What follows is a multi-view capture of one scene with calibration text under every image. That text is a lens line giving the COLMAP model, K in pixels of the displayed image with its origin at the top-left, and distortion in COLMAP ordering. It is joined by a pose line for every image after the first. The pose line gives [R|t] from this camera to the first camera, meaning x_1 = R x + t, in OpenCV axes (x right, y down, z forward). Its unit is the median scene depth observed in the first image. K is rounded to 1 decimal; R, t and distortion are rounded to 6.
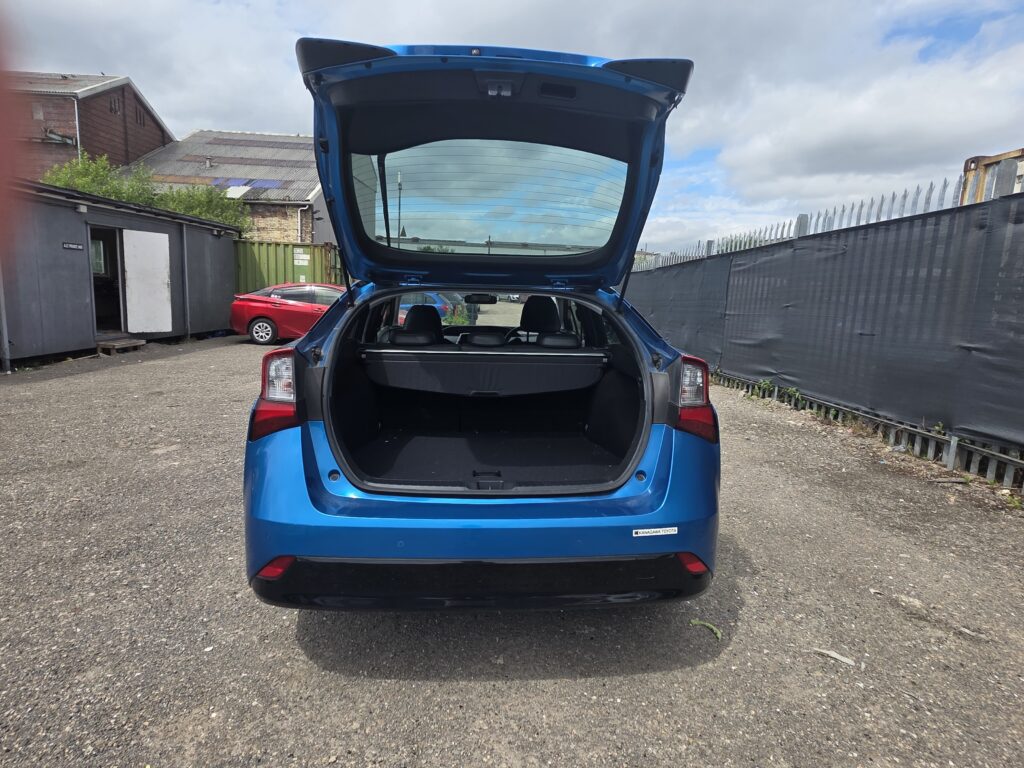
lens RADIAL K [[591.0, 0, 512.0], [0, 591.0, 384.0], [0, 0, 1]] dist [-0.002260, -0.000622]
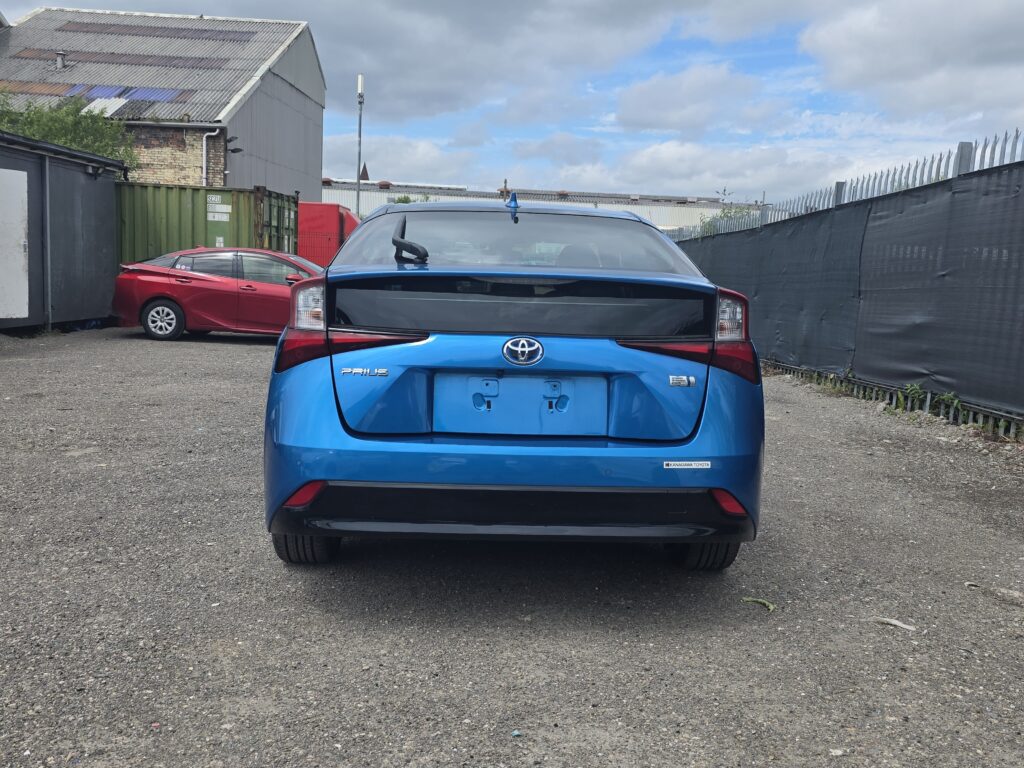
lens RADIAL K [[982.8, 0, 513.7], [0, 982.8, 393.5], [0, 0, 1]] dist [0.067077, -0.087986]
pose [[0.999607, 0.006485, -0.027278, -0.000302], [-0.007359, 0.999458, -0.032075, 0.028287], [0.027055, 0.032263, 0.999113, -0.098325]]
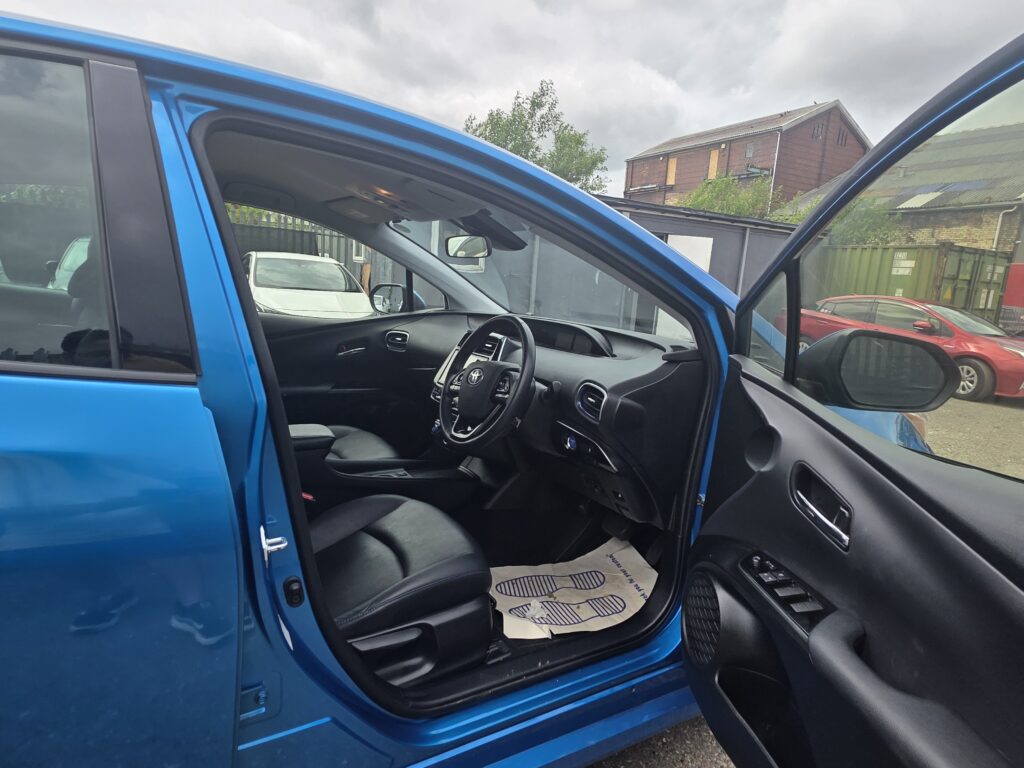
lens RADIAL K [[583.1, 0, 512.0], [0, 583.1, 384.0], [0, 0, 1]] dist [0.000007, 0.000181]
pose [[0.454410, 0.152488, -0.877644, 0.121469], [-0.190197, 0.979128, 0.071644, -0.031370], [0.870251, 0.134369, 0.473928, 0.310315]]
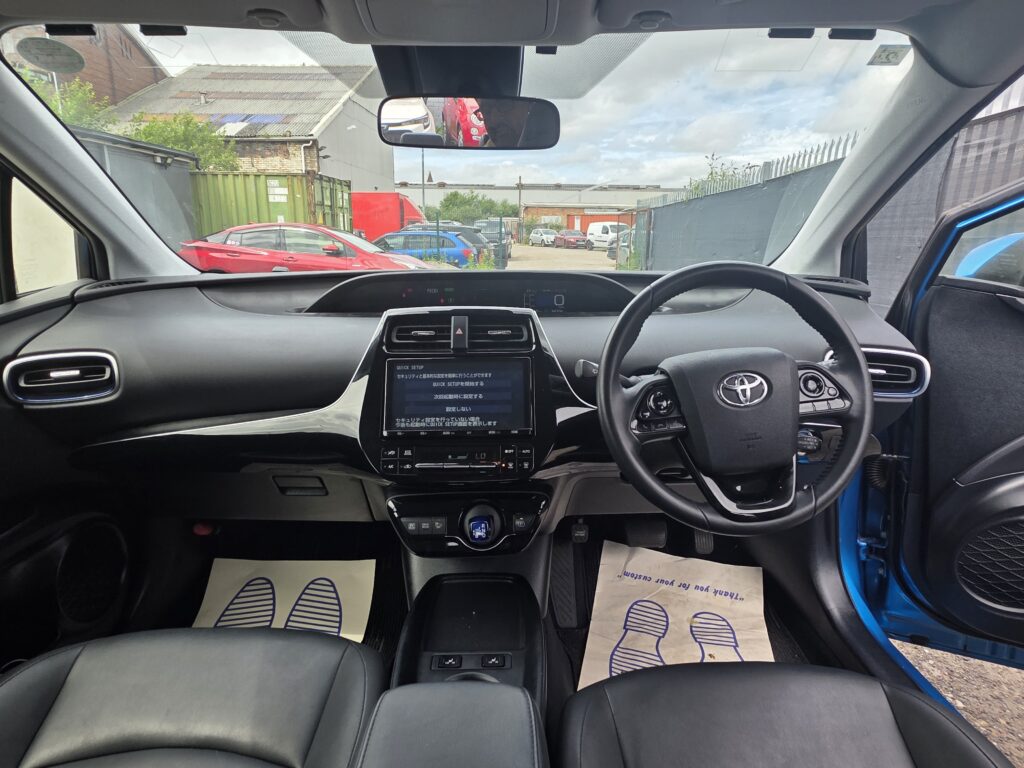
lens RADIAL K [[591.0, 0, 512.0], [0, 591.0, 384.0], [0, 0, 1]] dist [-0.002260, -0.000622]
pose [[0.998125, -0.017338, -0.058709, -0.011248], [0.022260, 0.996197, 0.084238, -0.028452], [0.057025, -0.085387, 0.994715, 0.298015]]
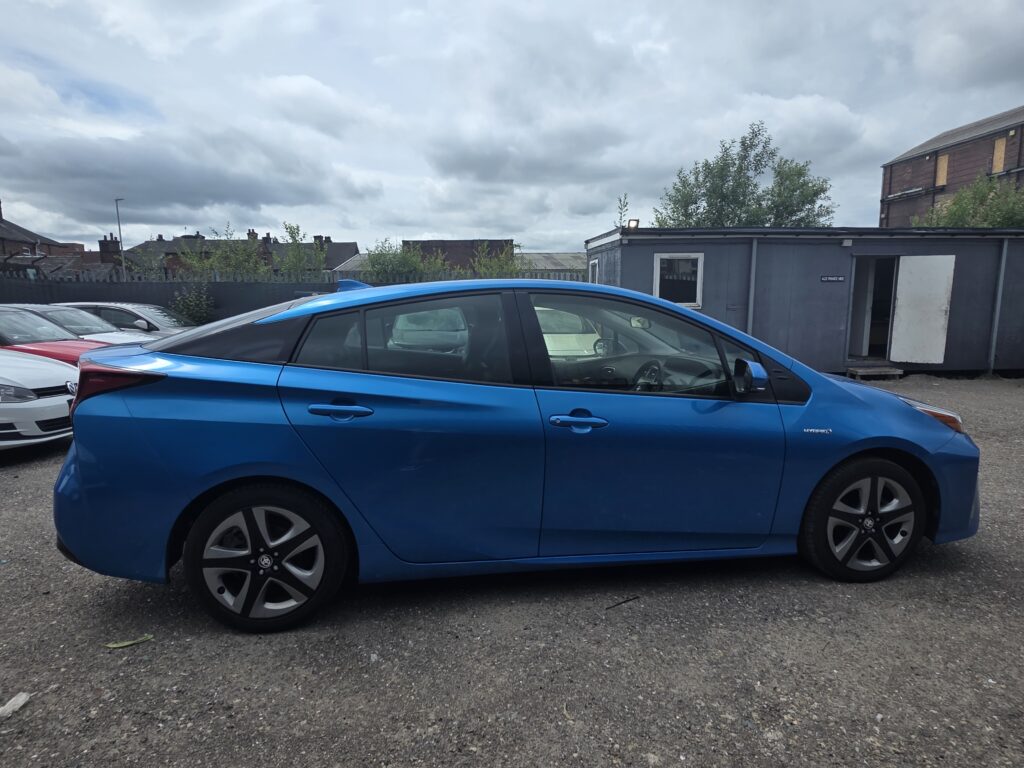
lens RADIAL K [[583.1, 0, 512.0], [0, 583.1, 384.0], [0, 0, 1]] dist [0.000007, 0.000181]
pose [[0.079129, 0.100499, -0.991786, 0.254136], [-0.150331, 0.984730, 0.087790, -0.038755], [0.985464, 0.142149, 0.093029, 0.284683]]
